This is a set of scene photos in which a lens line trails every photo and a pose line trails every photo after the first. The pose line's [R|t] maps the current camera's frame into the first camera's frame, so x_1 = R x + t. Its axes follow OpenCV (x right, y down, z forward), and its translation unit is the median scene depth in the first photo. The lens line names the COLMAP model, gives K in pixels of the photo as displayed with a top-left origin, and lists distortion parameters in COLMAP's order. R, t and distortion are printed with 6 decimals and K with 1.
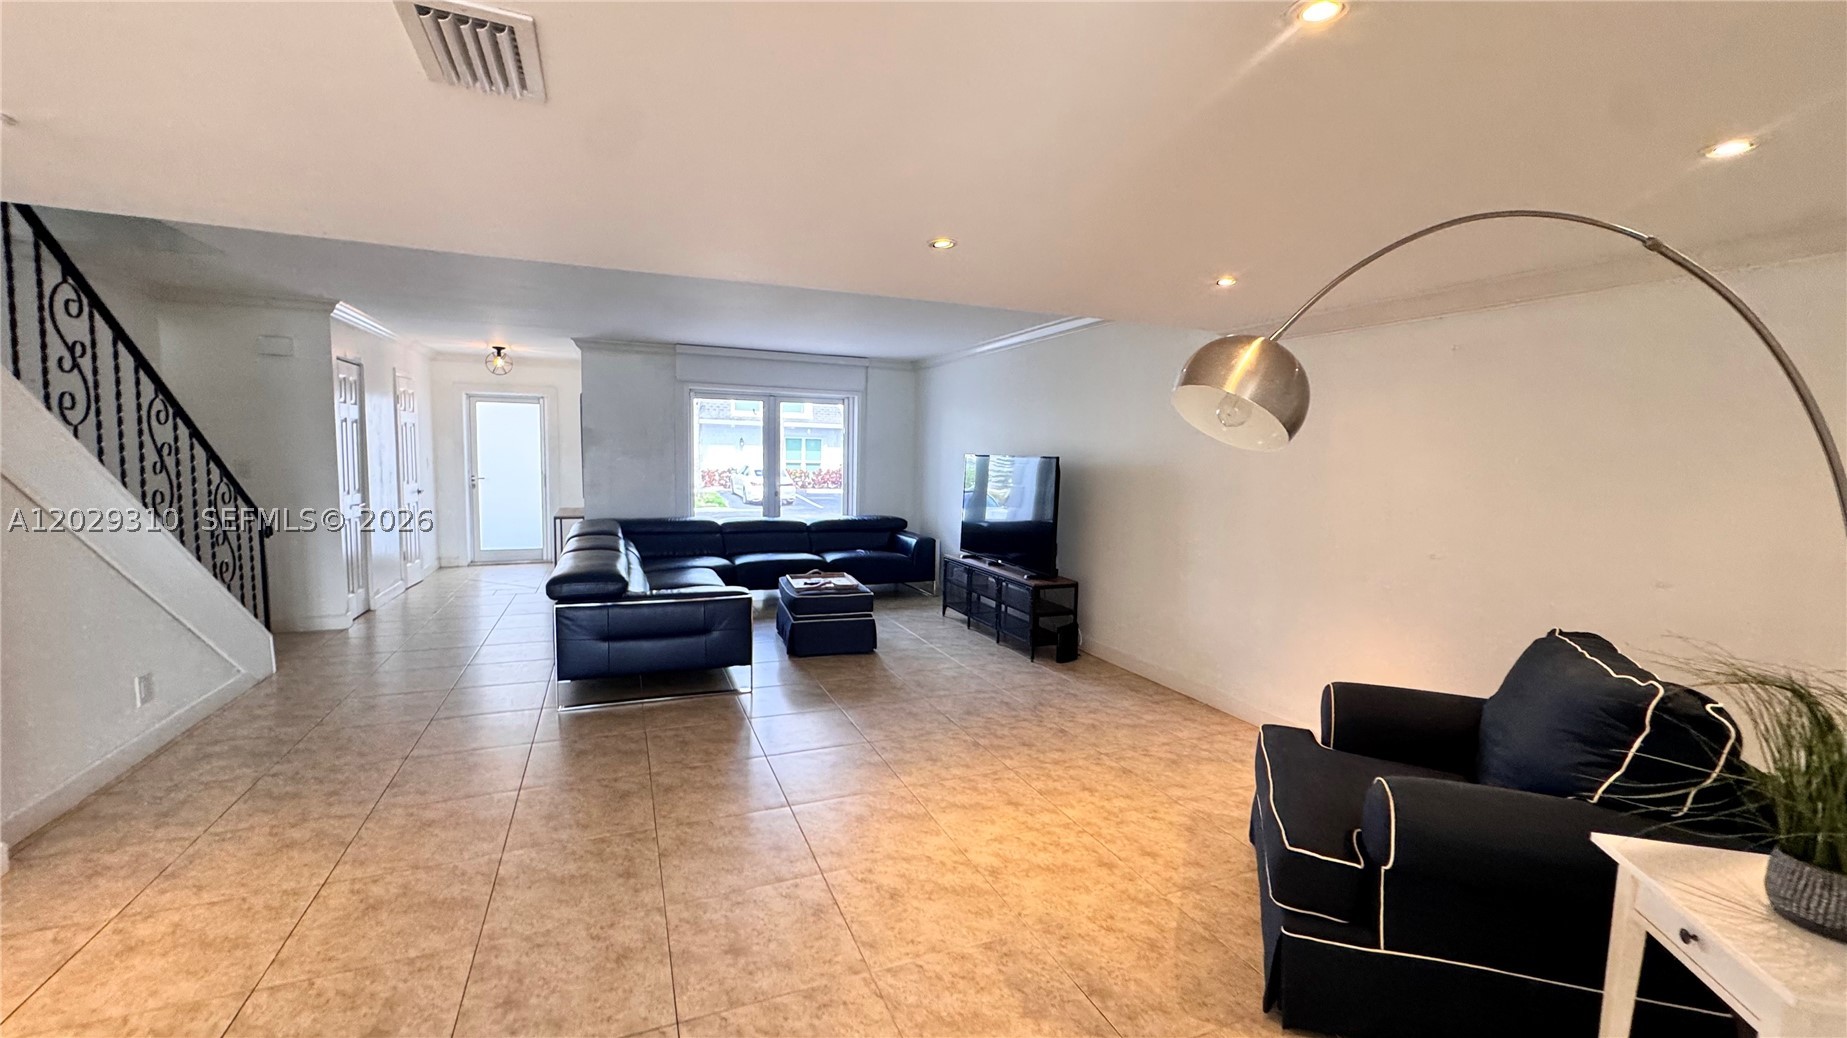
lens RADIAL K [[736.4, 0, 916.3], [0, 736.4, 513.0], [0, 0, 1]] dist [-0.007421, 0.000004]
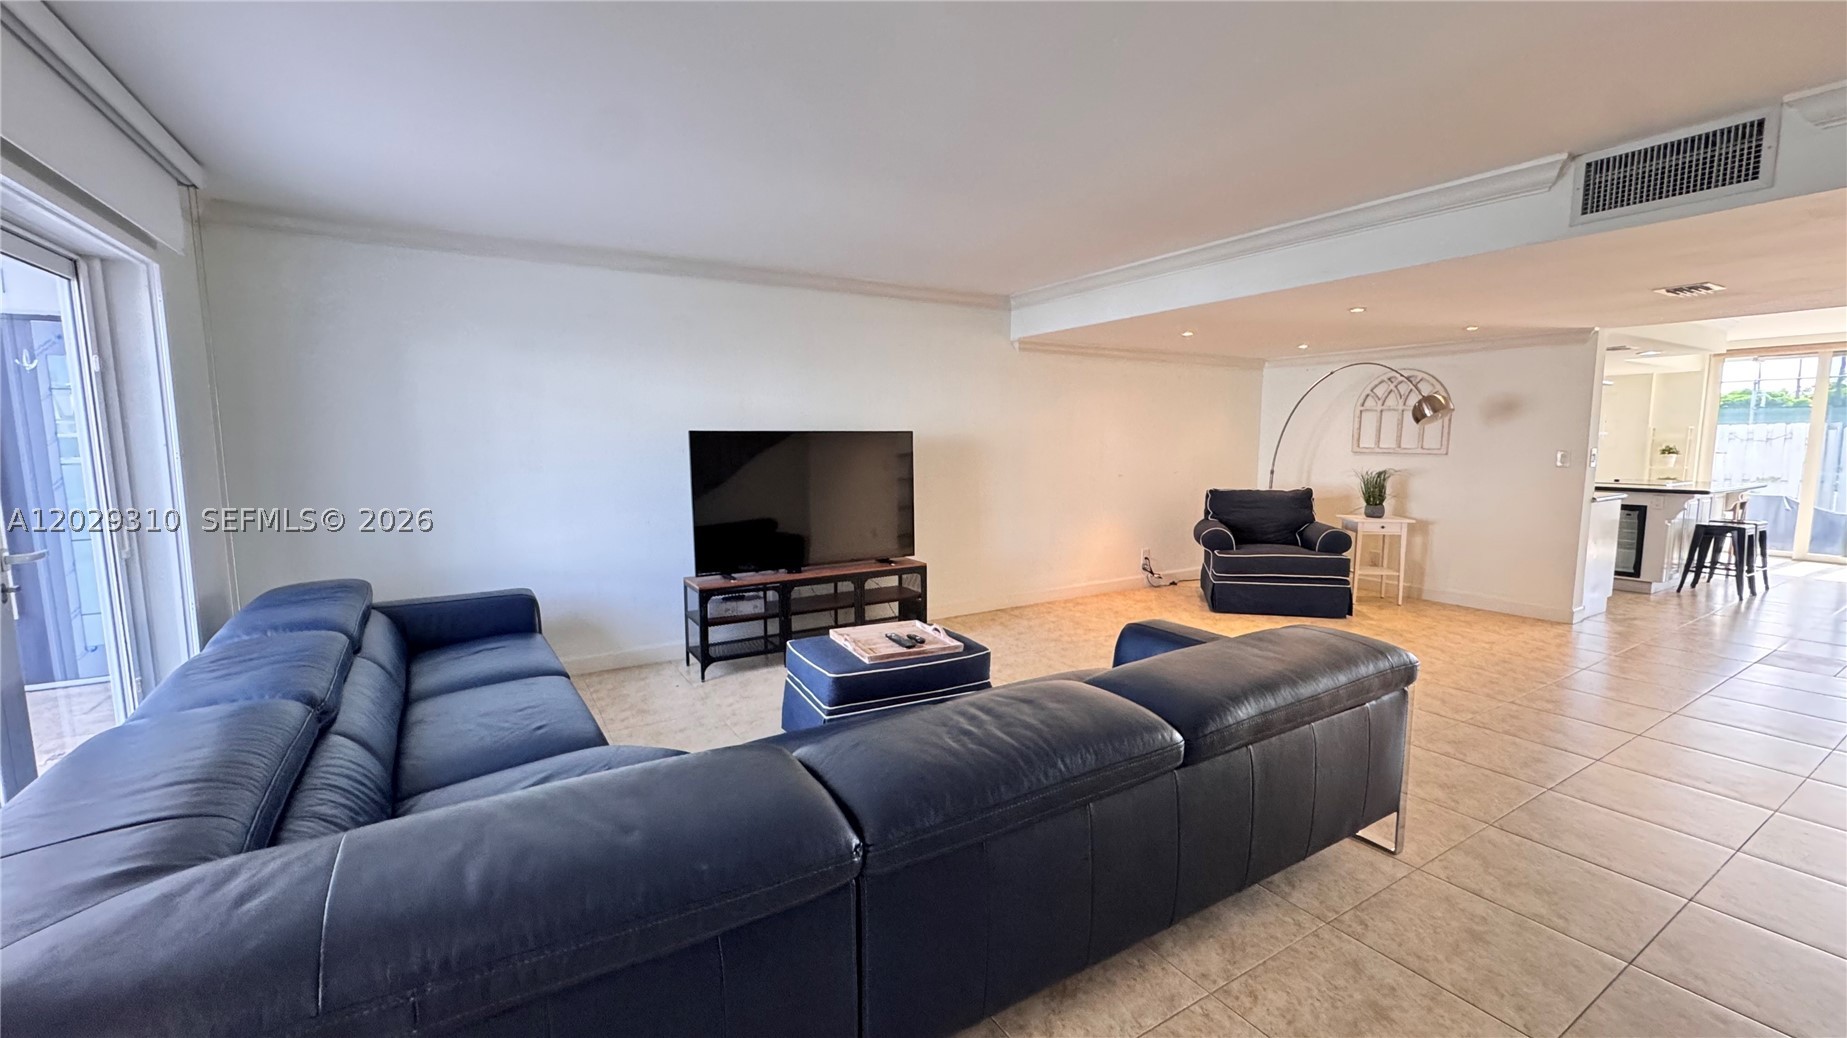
lens RADIAL K [[734.9, 0, 923.5], [0, 734.9, 519.0], [0, 0, 1]] dist [-0.006444, 0.000257]
pose [[-0.163226, -0.134219, 0.977416, -0.834570], [0.074215, 0.986226, 0.147822, -0.111254], [-0.983793, 0.096667, -0.151016, 1.236272]]
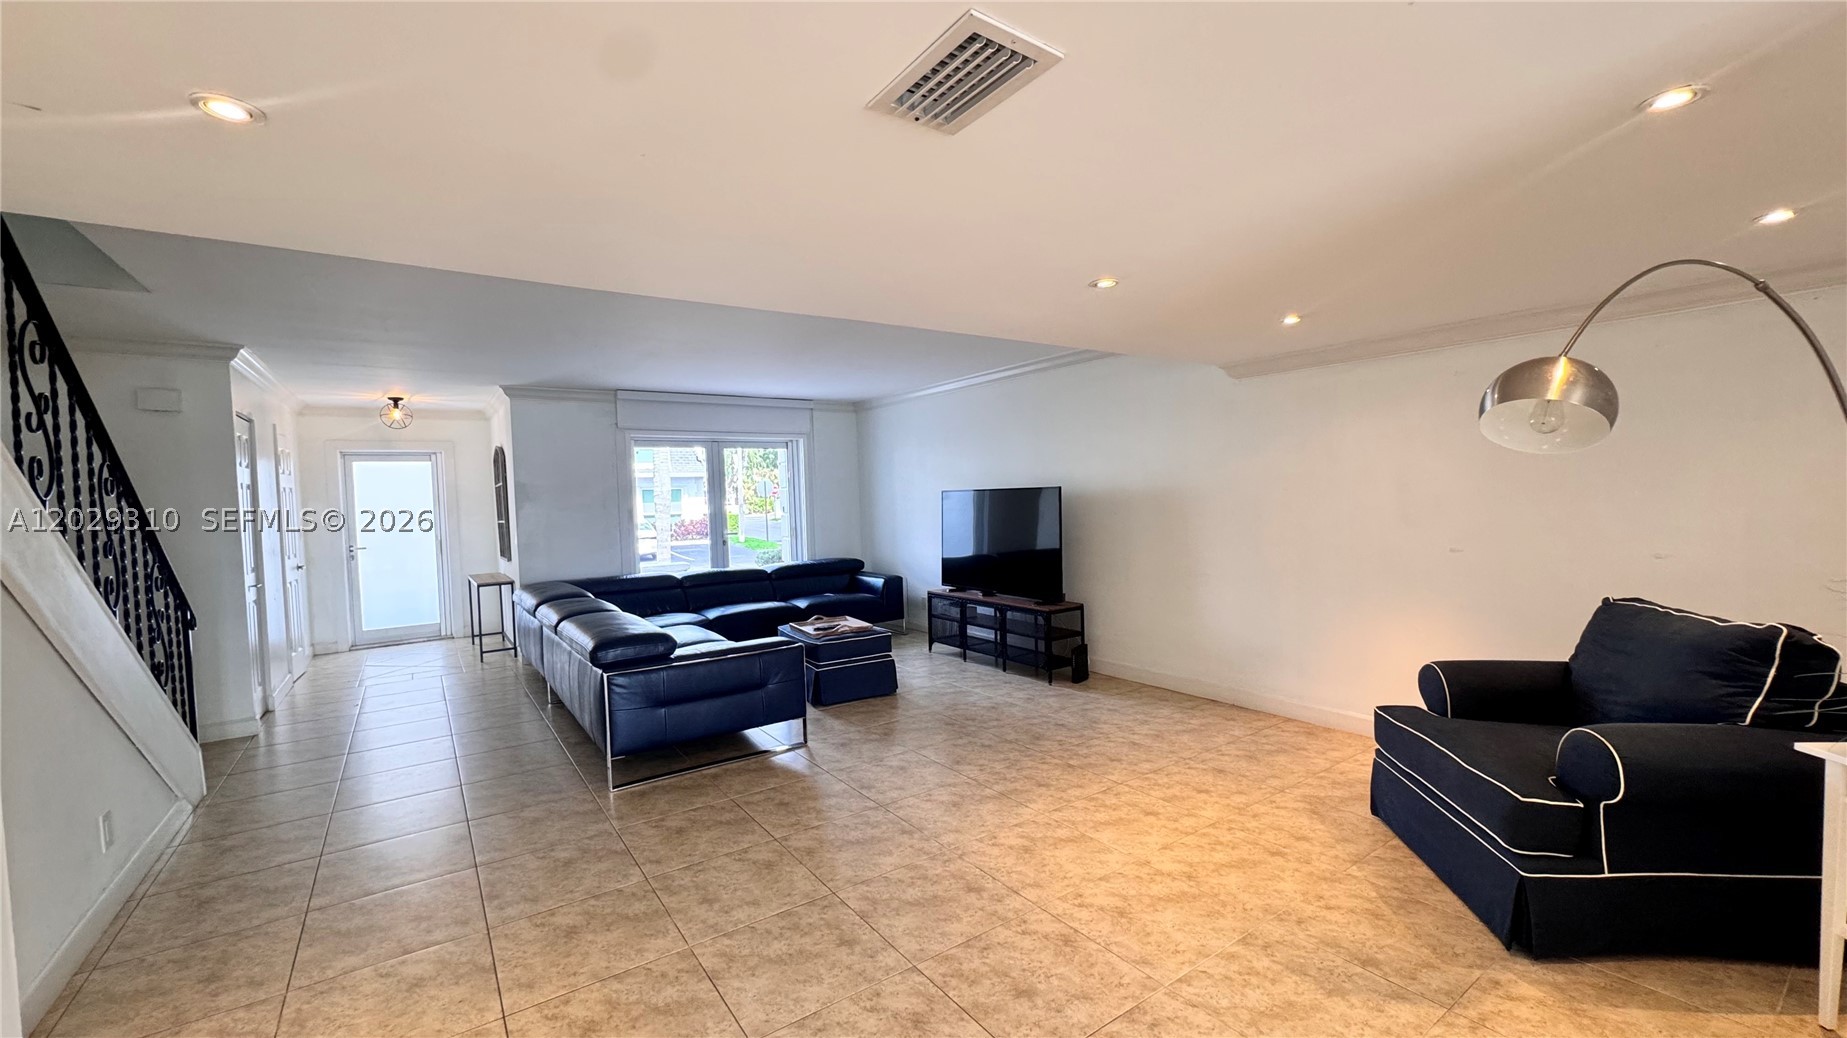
lens RADIAL K [[734.9, 0, 923.5], [0, 734.9, 519.0], [0, 0, 1]] dist [-0.006444, 0.000257]
pose [[0.975289, -0.058345, 0.213090, -0.243439], [0.068623, 0.996793, -0.041156, -0.000173], [-0.210006, 0.054762, 0.976165, 0.019413]]
